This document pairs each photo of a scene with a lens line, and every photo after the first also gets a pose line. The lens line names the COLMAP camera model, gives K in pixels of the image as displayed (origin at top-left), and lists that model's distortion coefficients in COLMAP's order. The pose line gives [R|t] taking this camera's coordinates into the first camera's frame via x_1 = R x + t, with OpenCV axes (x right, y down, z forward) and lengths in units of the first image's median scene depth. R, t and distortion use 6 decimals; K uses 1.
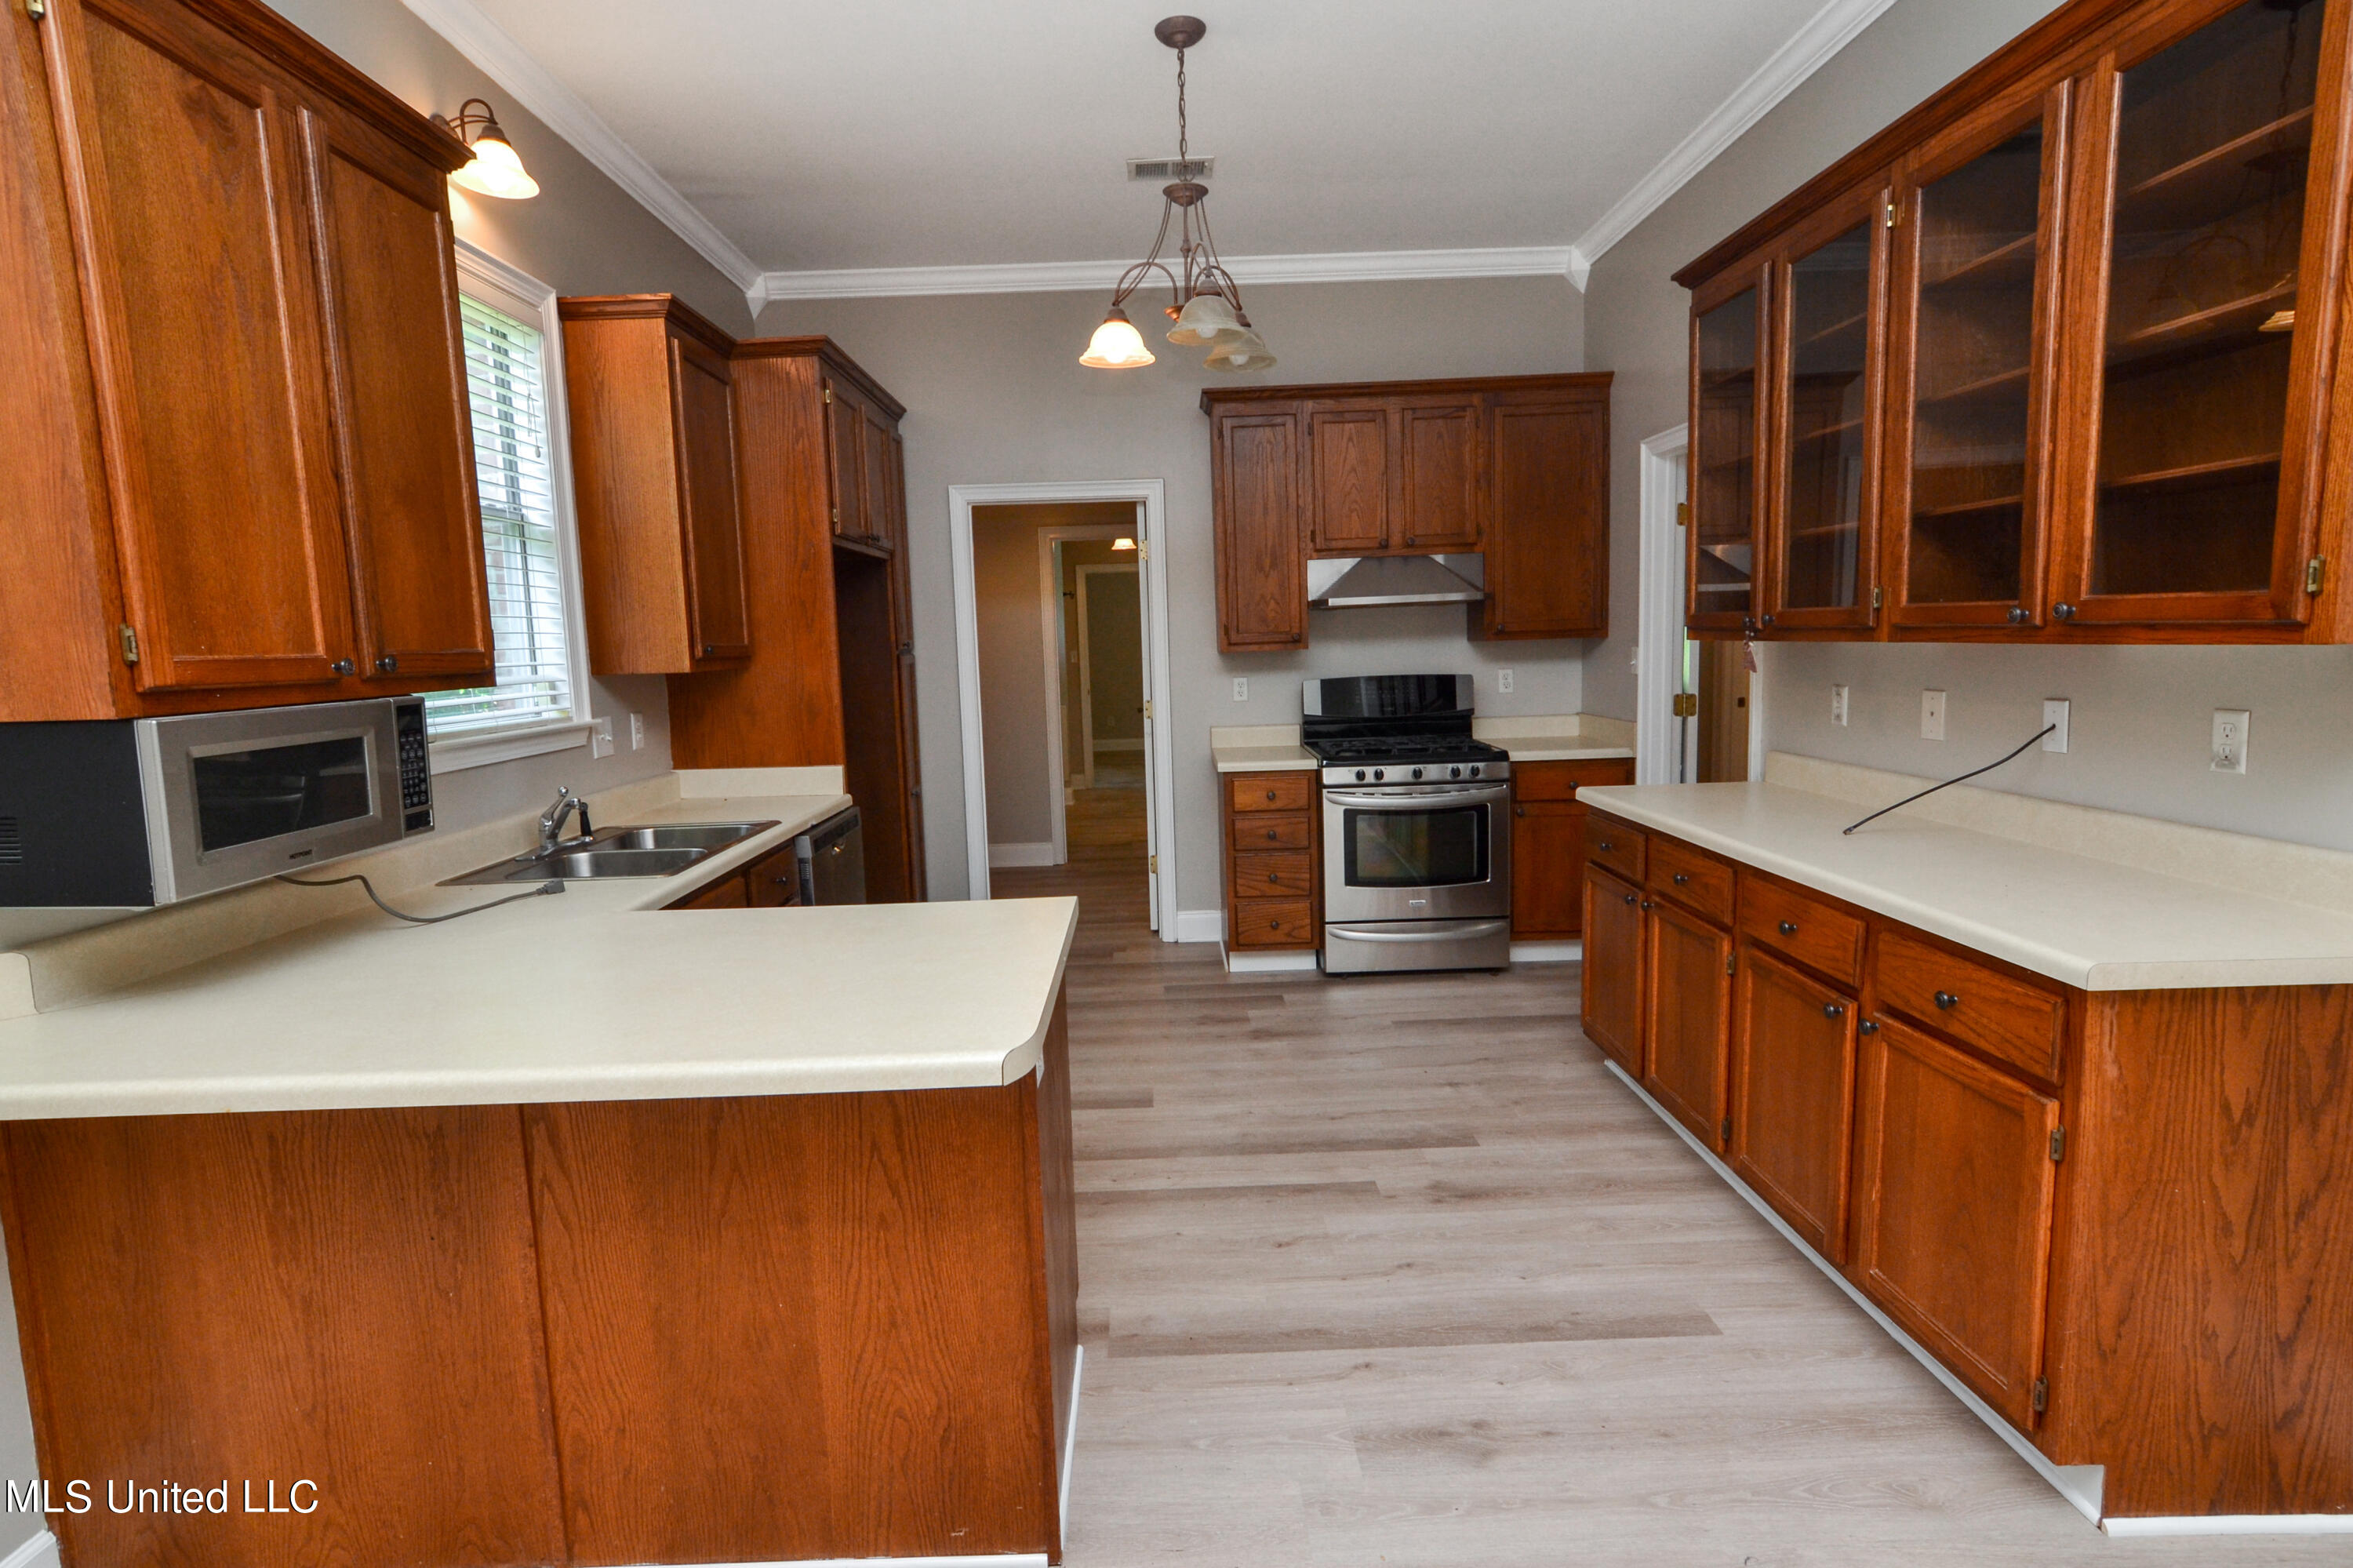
lens RADIAL K [[1151.1, 0, 1176.5], [0, 1151.1, 784.0], [0, 0, 1]] dist [-0.002859, -0.000982]
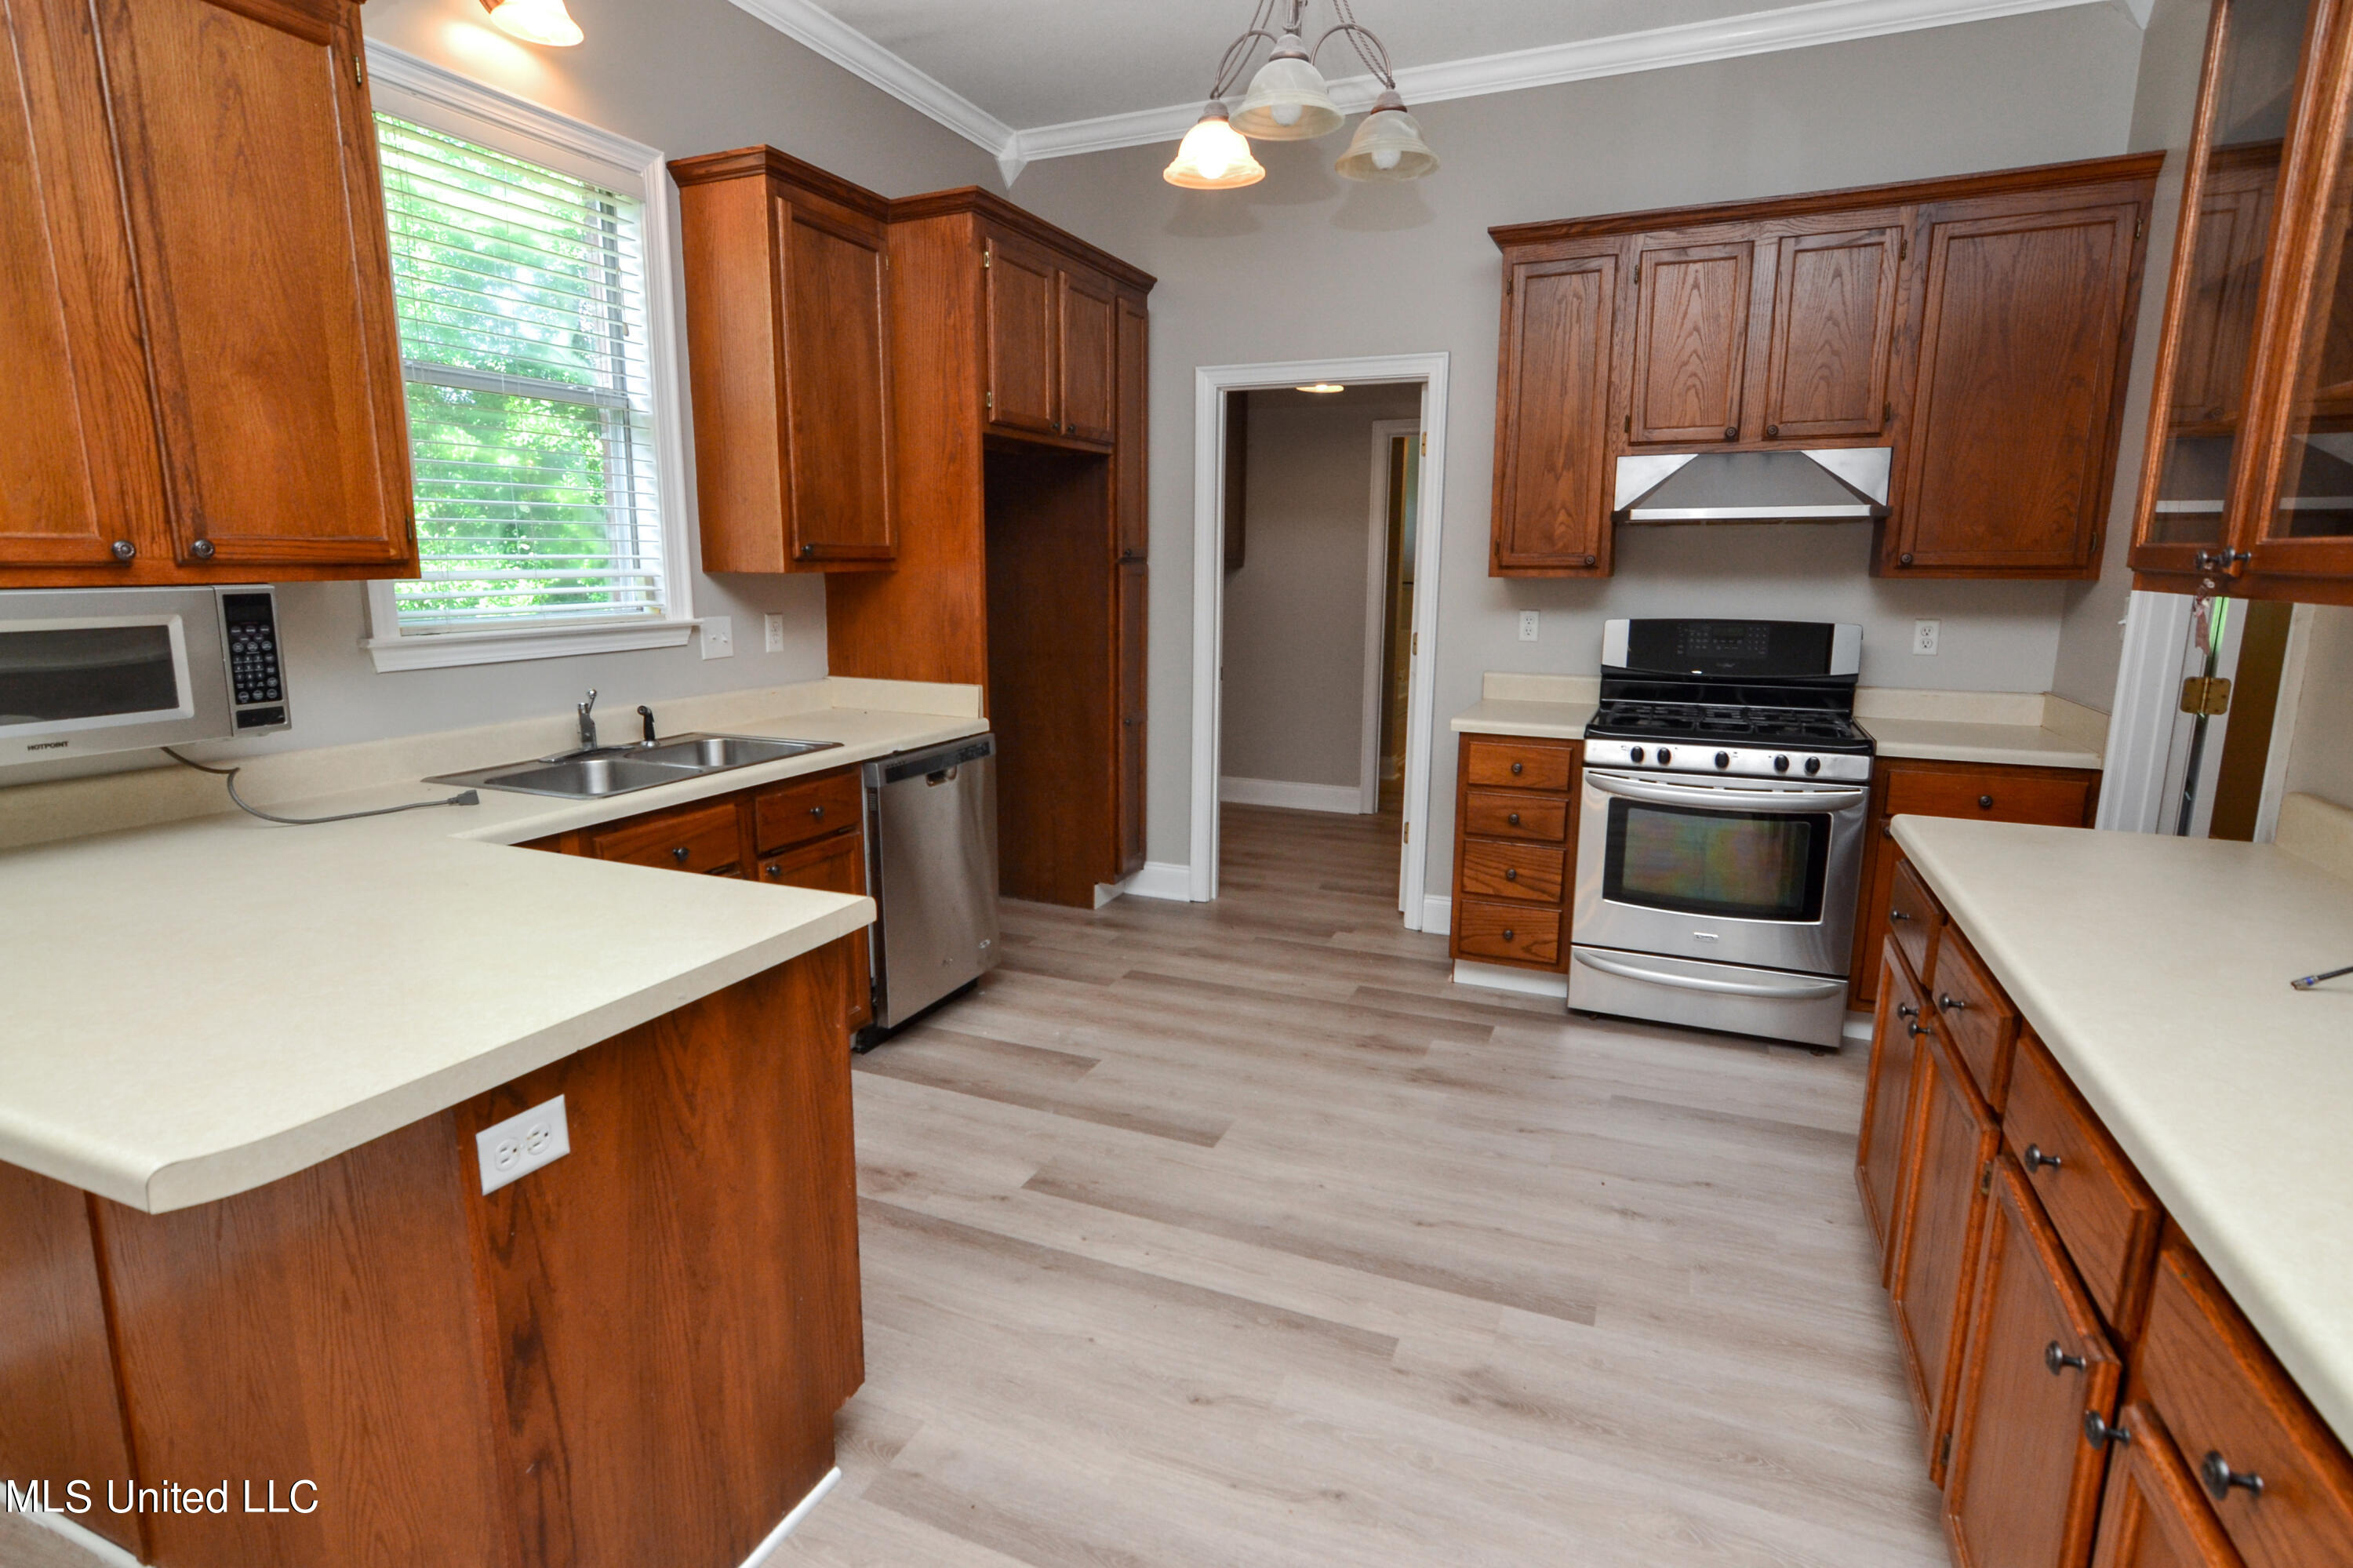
lens RADIAL K [[1184.8, 0, 1176.5], [0, 1184.8, 784.0], [0, 0, 1]] dist [-0.004591, 0.000734]
pose [[0.911227, 0.112483, -0.396249, 0.193151], [-0.085313, 0.992670, 0.085600, -0.028289], [0.402973, -0.044196, 0.914144, 0.191872]]
